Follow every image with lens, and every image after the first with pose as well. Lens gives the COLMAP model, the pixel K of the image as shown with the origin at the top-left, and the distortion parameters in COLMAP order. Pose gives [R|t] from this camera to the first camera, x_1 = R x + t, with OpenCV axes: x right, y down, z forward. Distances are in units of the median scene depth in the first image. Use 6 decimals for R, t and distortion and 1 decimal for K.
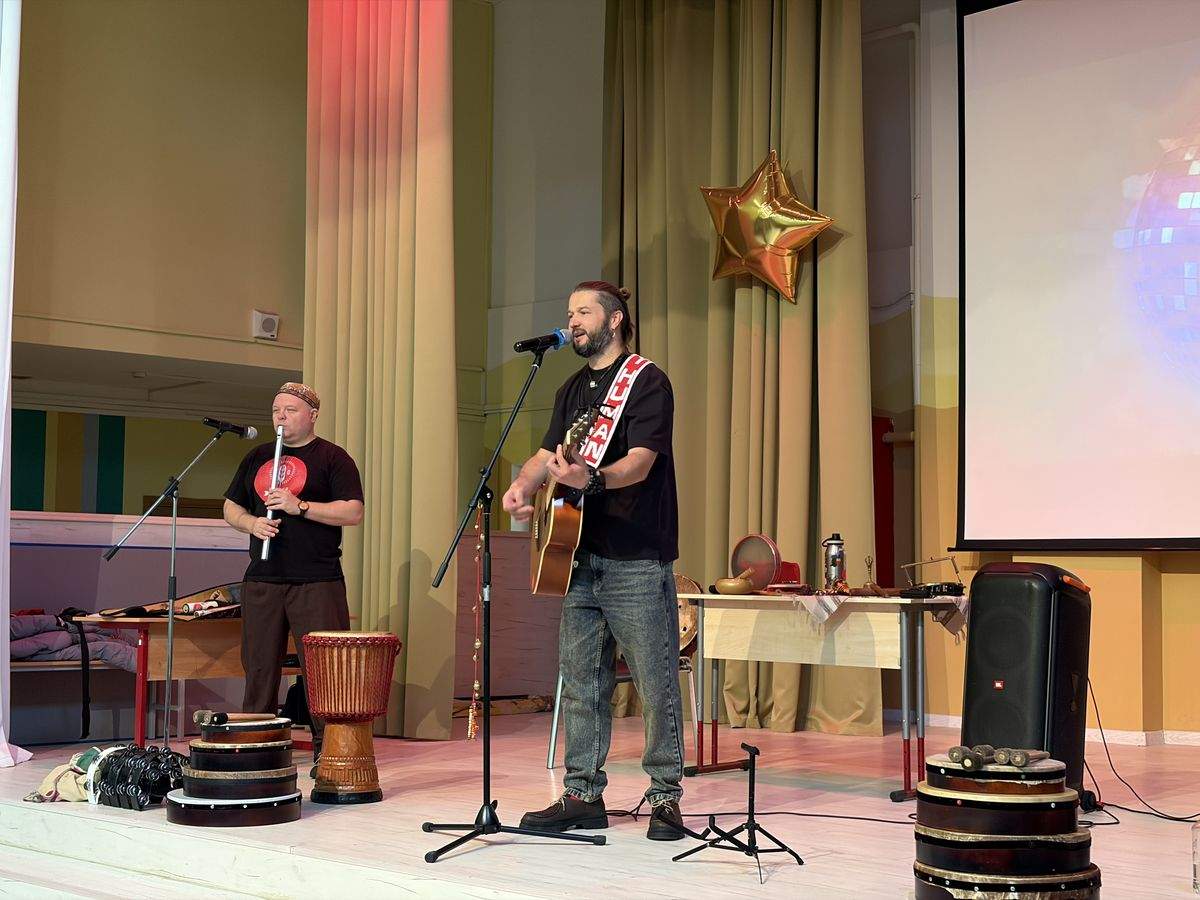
lens RADIAL K [[1834.0, 0, 603.4], [0, 1834.0, 449.4], [0, 0, 1]] dist [0.075513, 0.000000]
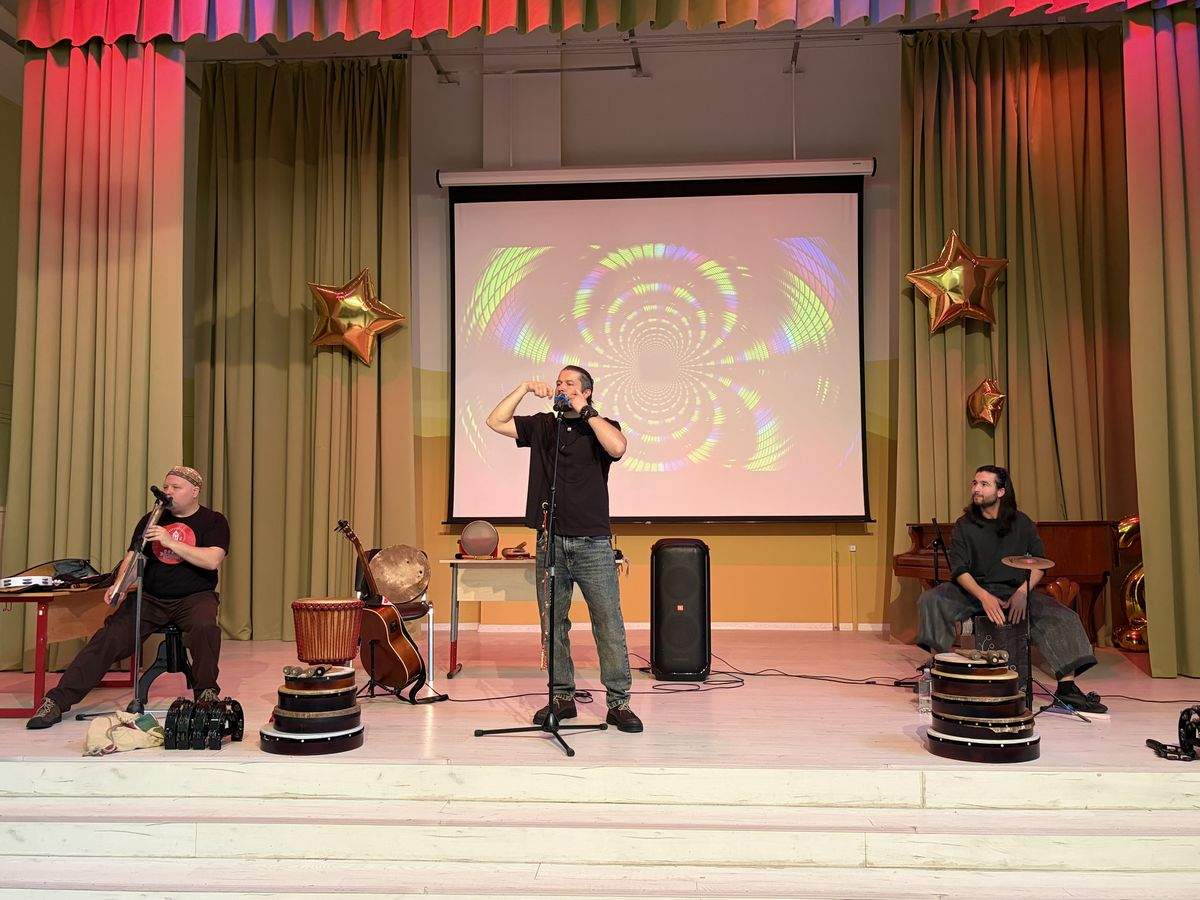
lens RADIAL K [[1074.8, 0, 606.9], [0, 1074.8, 447.9], [0, 0, 1]] dist [0.054360, -0.037982]
pose [[0.754398, 0.039173, 0.655247, -0.479803], [-0.040603, 0.999091, -0.012982, -0.009776], [-0.655160, -0.016811, 0.755303, 0.242338]]
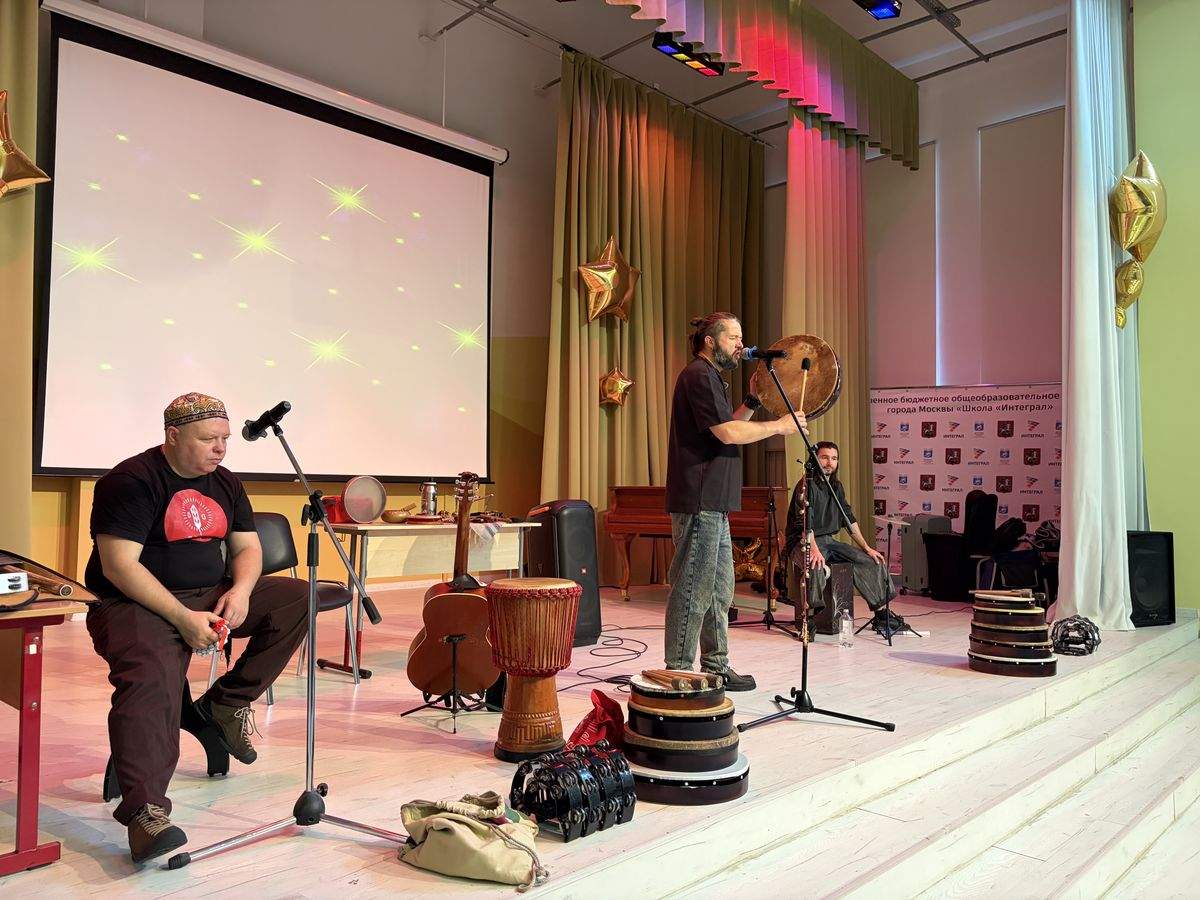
lens RADIAL K [[918.3, 0, 623.2], [0, 918.3, 452.1], [0, 0, 1]] dist [0.049919, -0.016353]
pose [[-0.011871, 0.036611, 0.999259, -0.596085], [-0.087816, 0.995430, -0.037514, 0.040354], [-0.996066, -0.088196, -0.008602, 0.889825]]
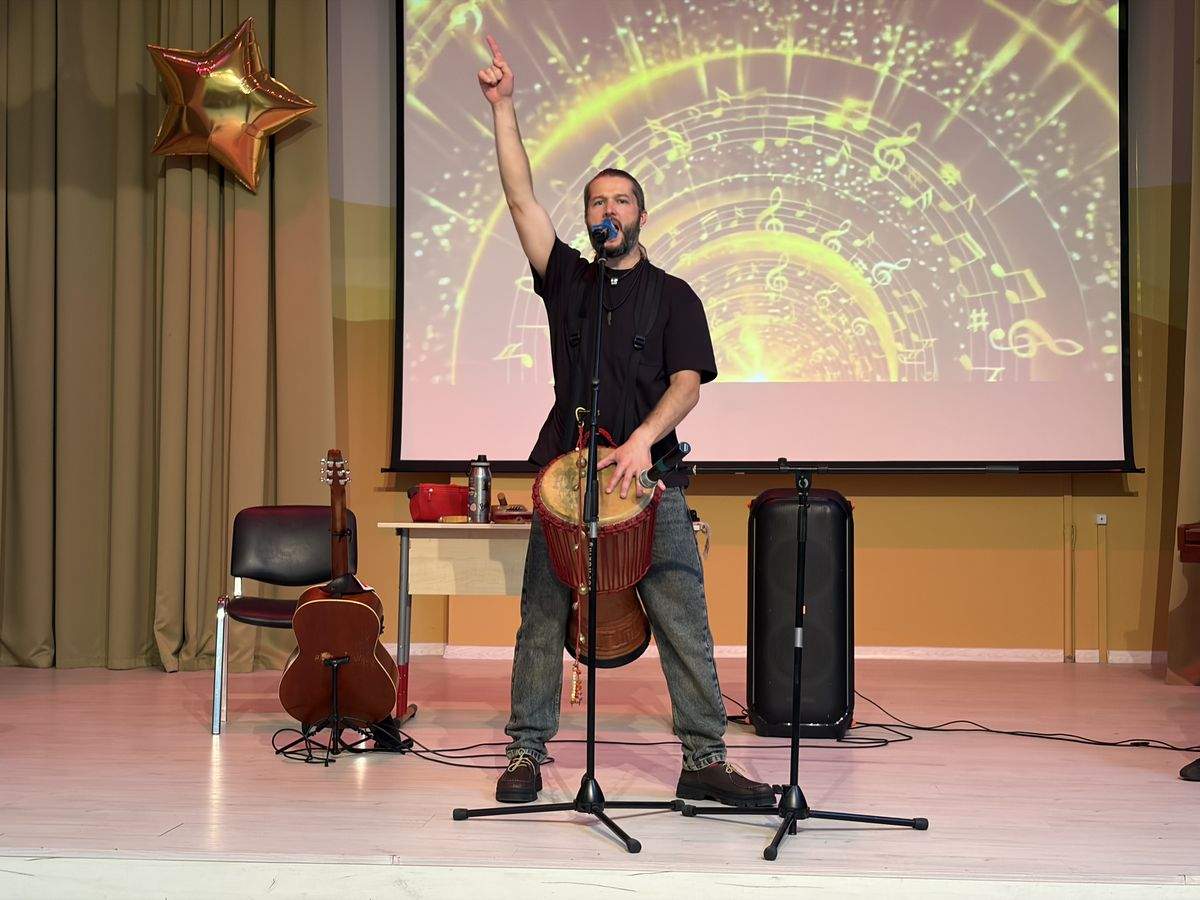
lens RADIAL K [[1834.0, 0, 605.8], [0, 1834.0, 441.5], [0, 0, 1]] dist [0.075513, 0.000000]
pose [[0.773443, 0.018304, 0.633602, -0.462651], [-0.046110, 0.998559, 0.027440, 0.011350], [-0.632187, -0.050439, 0.773173, 0.269596]]
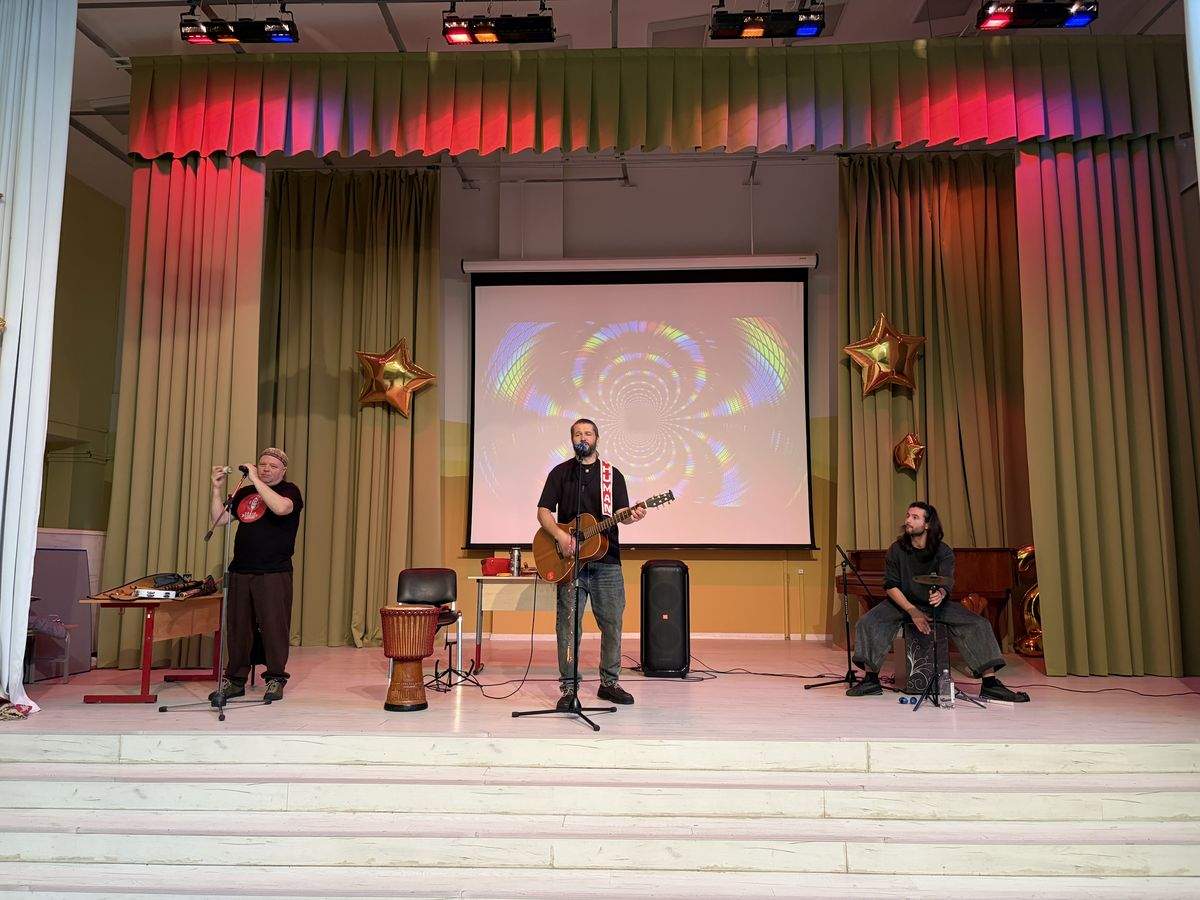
lens RADIAL K [[918.3, 0, 602.6], [0, 918.3, 445.3], [0, 0, 1]] dist [0.049919, -0.016353]
pose [[0.739154, 0.077624, 0.669048, -0.532993], [-0.047688, 0.996875, -0.062974, -0.002698], [-0.671846, 0.014642, 0.740546, 0.220853]]
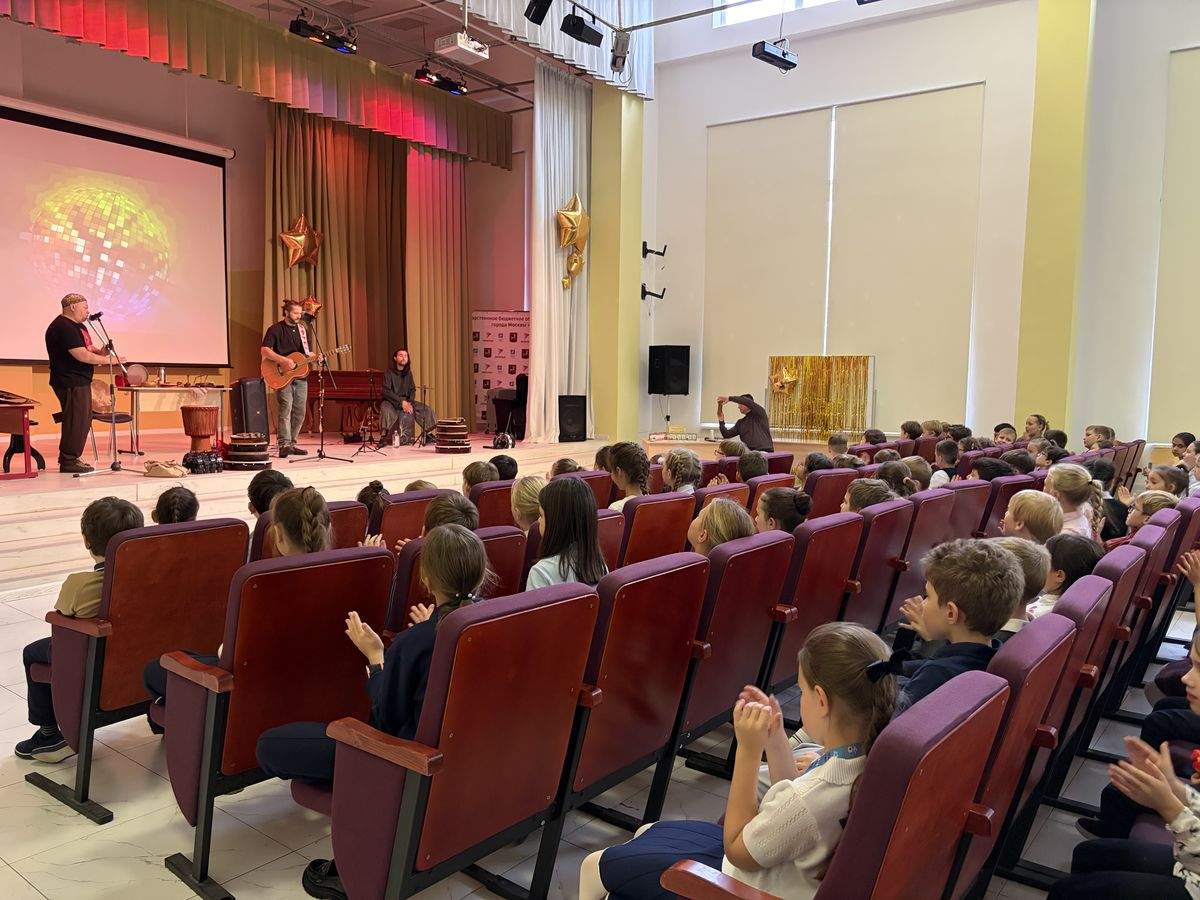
lens RADIAL K [[918.3, 0, 598.0], [0, 918.3, 455.1], [0, 0, 1]] dist [0.049919, -0.016353]
pose [[-0.167906, -0.091224, 0.981573, -1.476595], [-0.092689, 0.992759, 0.076408, 0.012196], [-0.981436, -0.078152, -0.175145, 0.606867]]
